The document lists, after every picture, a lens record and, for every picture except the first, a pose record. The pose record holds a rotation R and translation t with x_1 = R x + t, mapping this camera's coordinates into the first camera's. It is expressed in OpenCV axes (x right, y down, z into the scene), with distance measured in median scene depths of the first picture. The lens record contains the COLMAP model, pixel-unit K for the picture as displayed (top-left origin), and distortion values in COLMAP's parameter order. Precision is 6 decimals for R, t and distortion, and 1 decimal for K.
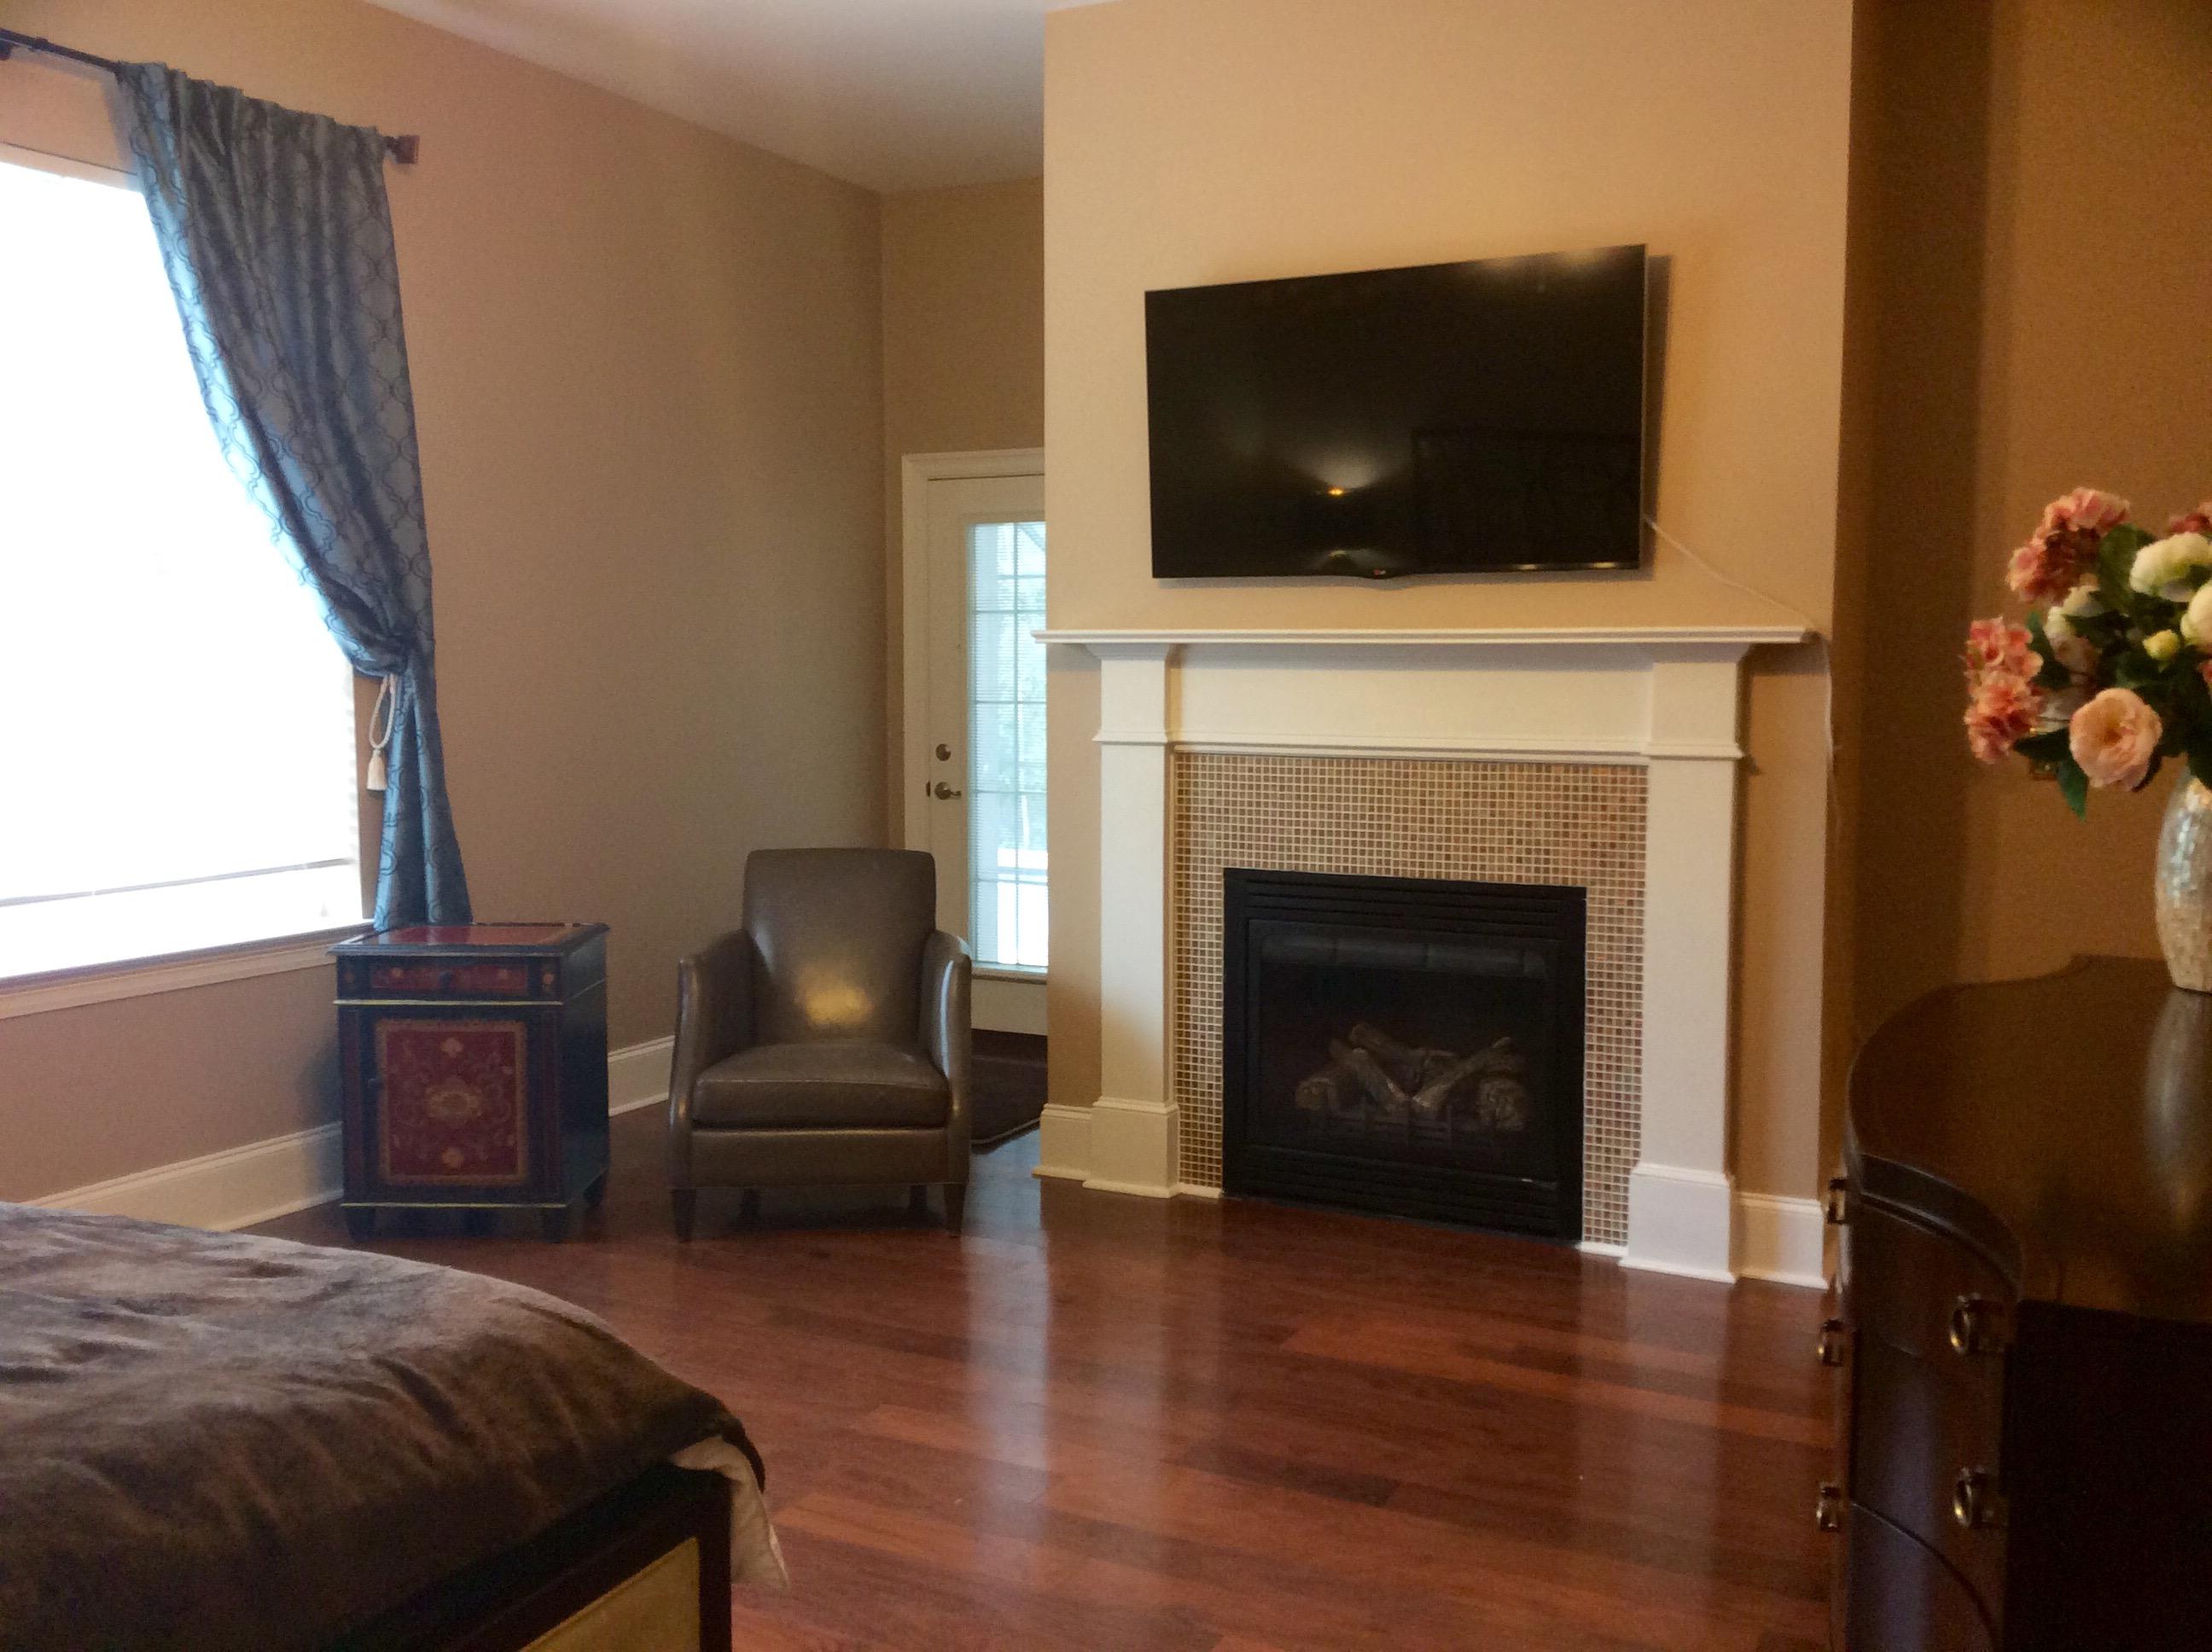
lens RADIAL K [[2060.6, 0, 1106.0], [0, 2060.6, 826.0], [0, 0, 1]] dist [0.158518, -0.319033]
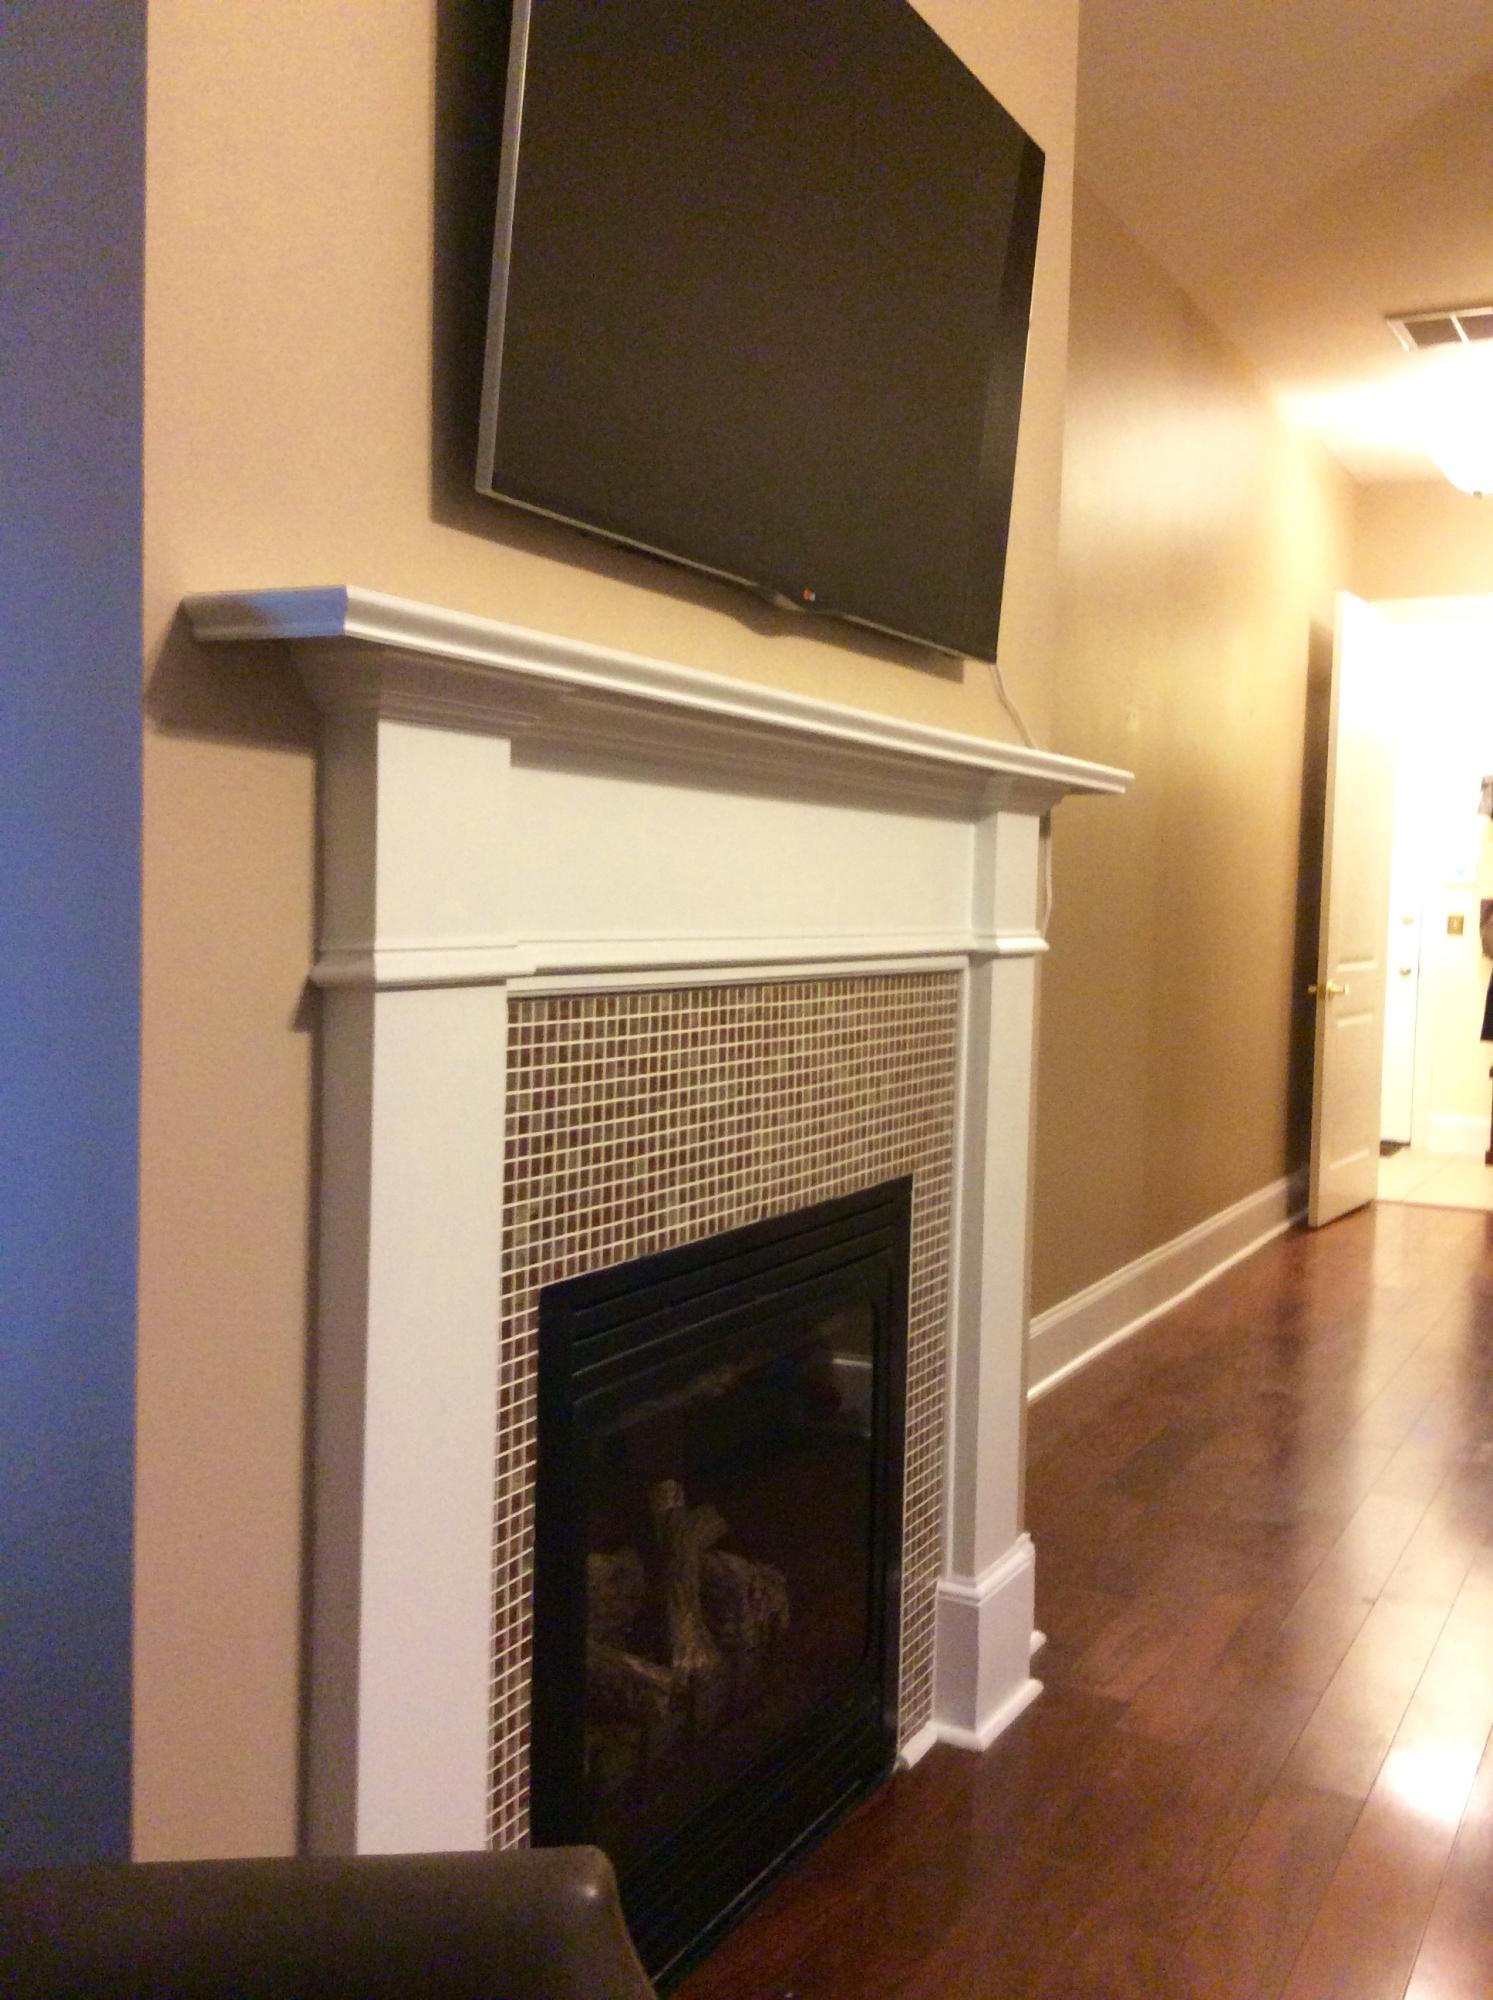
lens RADIAL K [[1863.2, 0, 746.5], [0, 1863.2, 1000.0], [0, 0, 1]] dist [0.158518, -0.319033]
pose [[0.019783, -0.062325, 0.997860, -0.294915], [0.057513, 0.996473, 0.061098, -0.054276], [-0.998149, 0.056181, 0.023298, 0.970749]]
